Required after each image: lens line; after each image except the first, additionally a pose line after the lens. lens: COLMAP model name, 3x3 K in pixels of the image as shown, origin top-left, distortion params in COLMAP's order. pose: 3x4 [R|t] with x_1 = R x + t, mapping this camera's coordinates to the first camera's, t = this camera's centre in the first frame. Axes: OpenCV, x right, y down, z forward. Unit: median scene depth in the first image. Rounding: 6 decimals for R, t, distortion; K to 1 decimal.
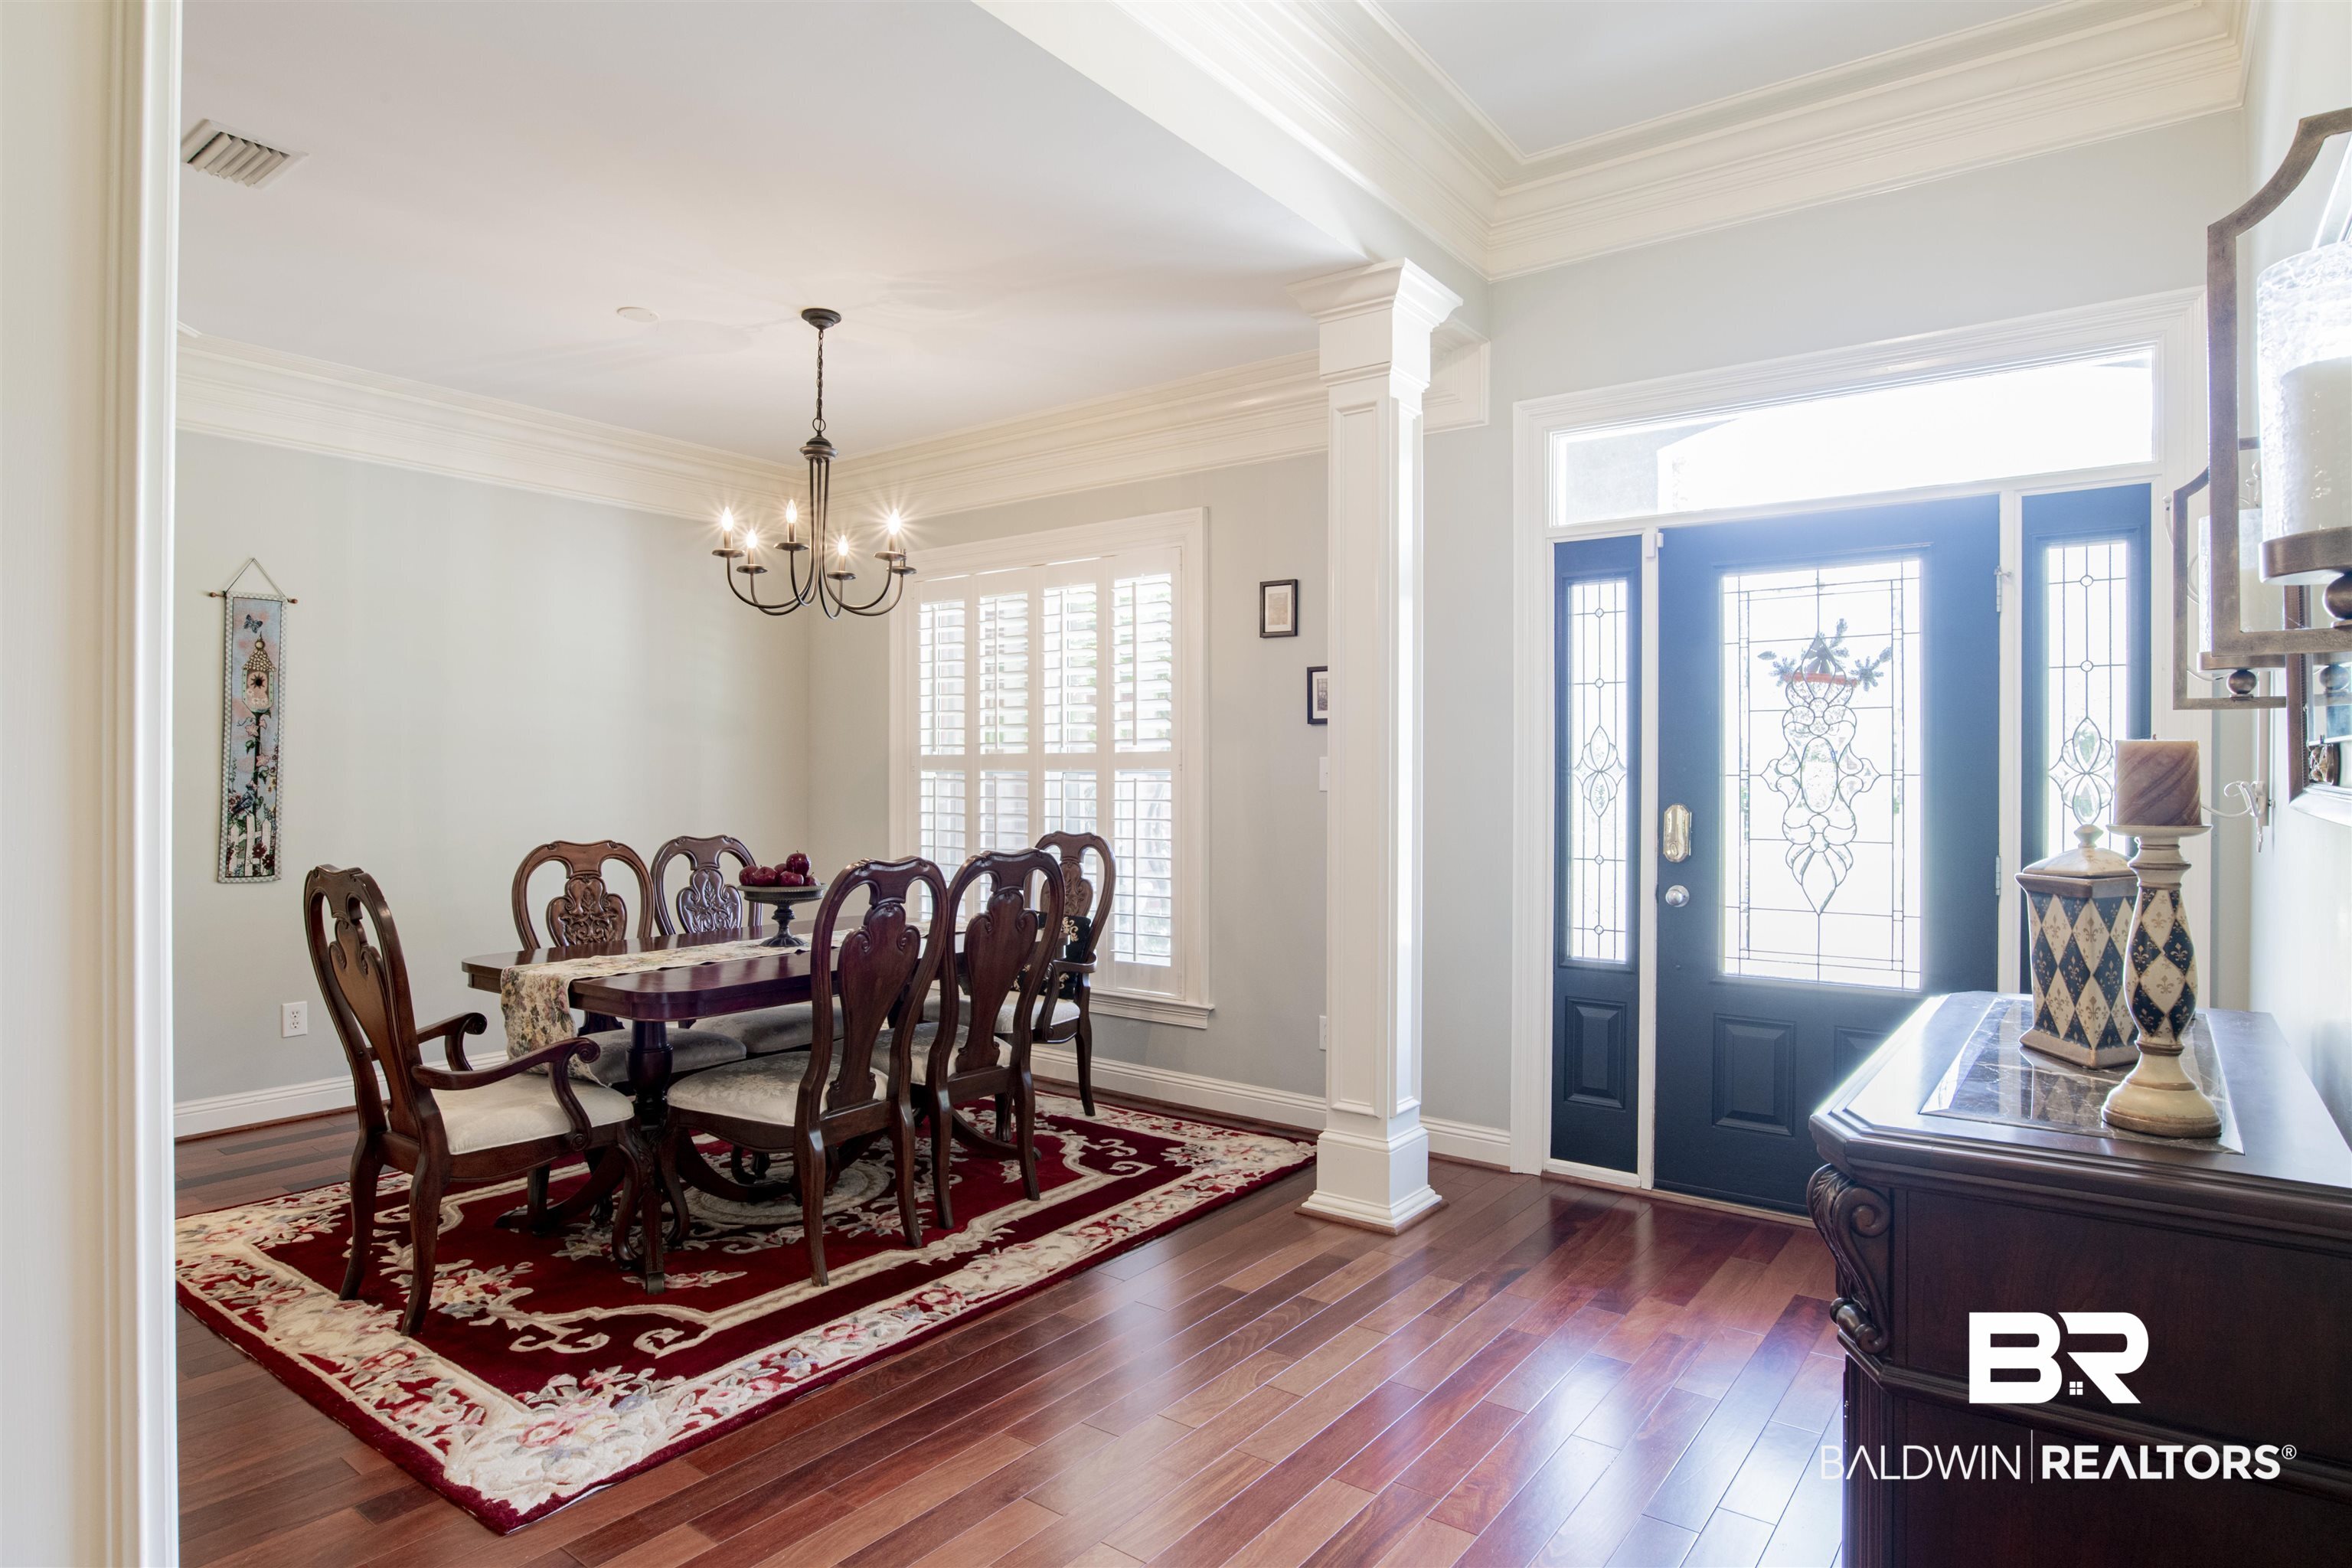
lens RADIAL K [[1287.2, 0, 1170.4], [0, 1287.2, 779.9], [0, 0, 1]] dist [-0.065125, 0.030542]
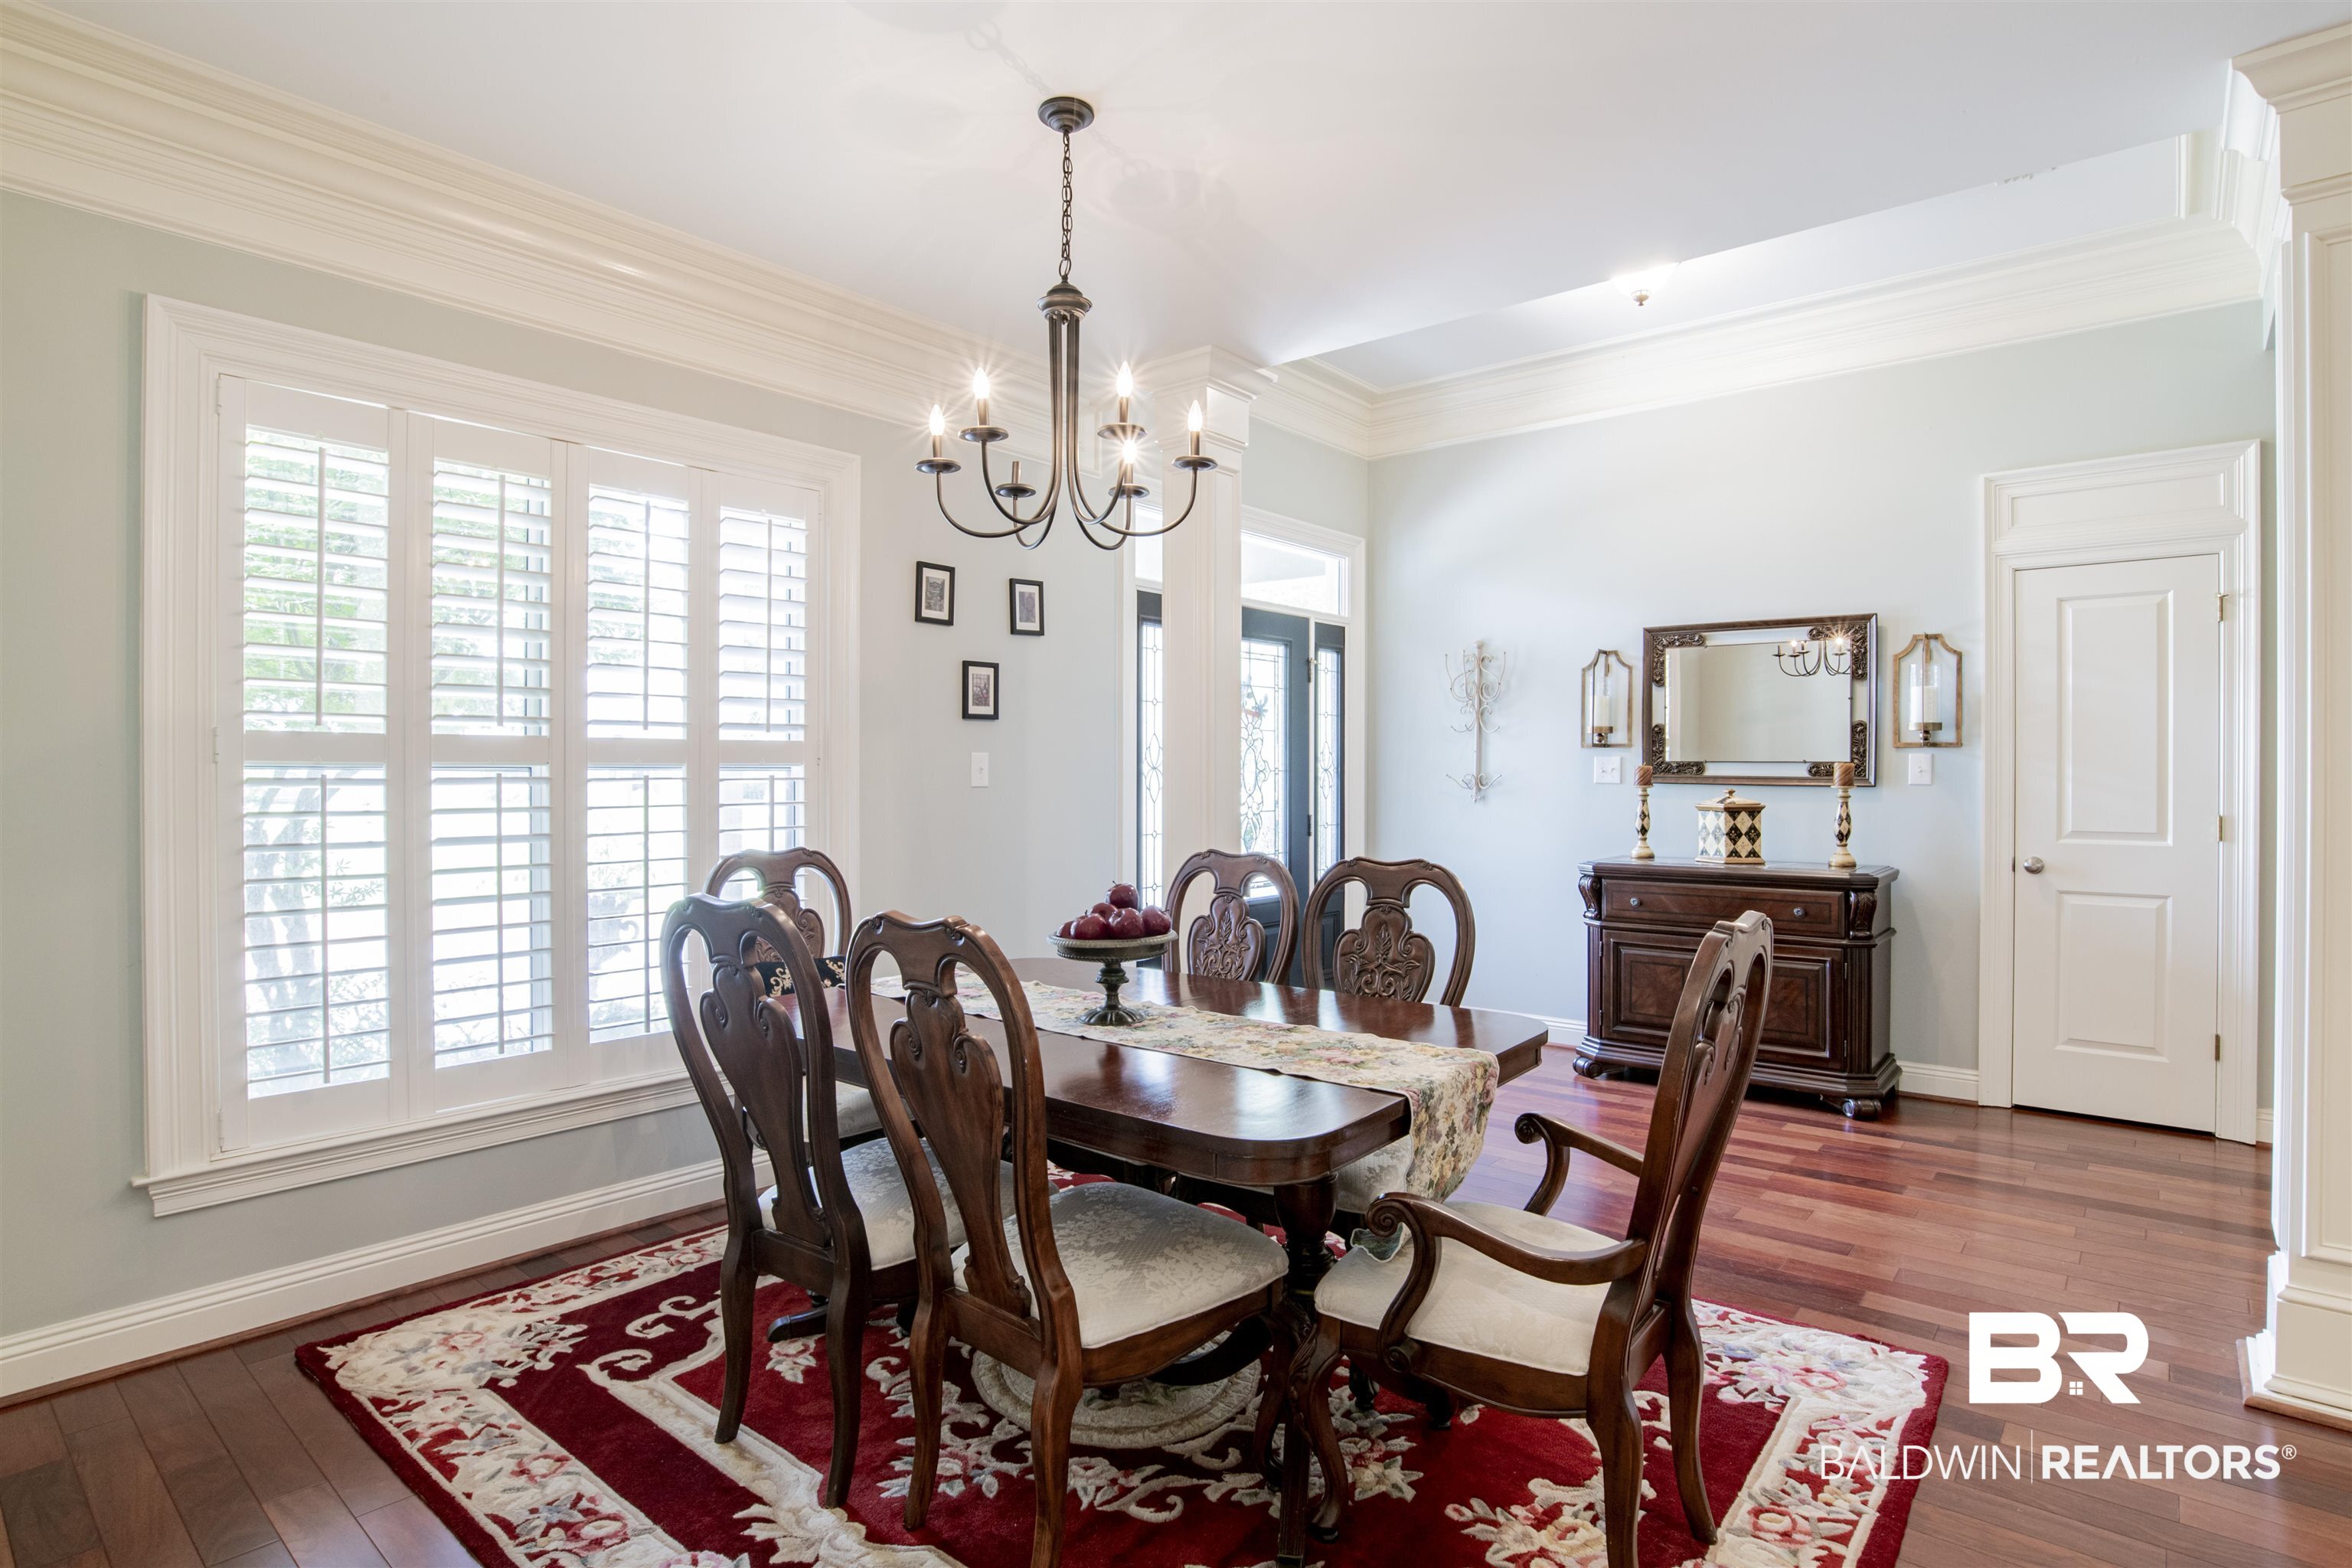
lens RADIAL K [[1211.8, 0, 1176.0], [0, 1211.8, 784.0], [0, 0, 1]] dist [-0.066597, 0.023192]
pose [[0.048404, -0.012851, 0.998745, -1.008418], [0.001516, 0.999917, 0.012793, -0.006187], [-0.998827, 0.000894, 0.048420, 0.988806]]
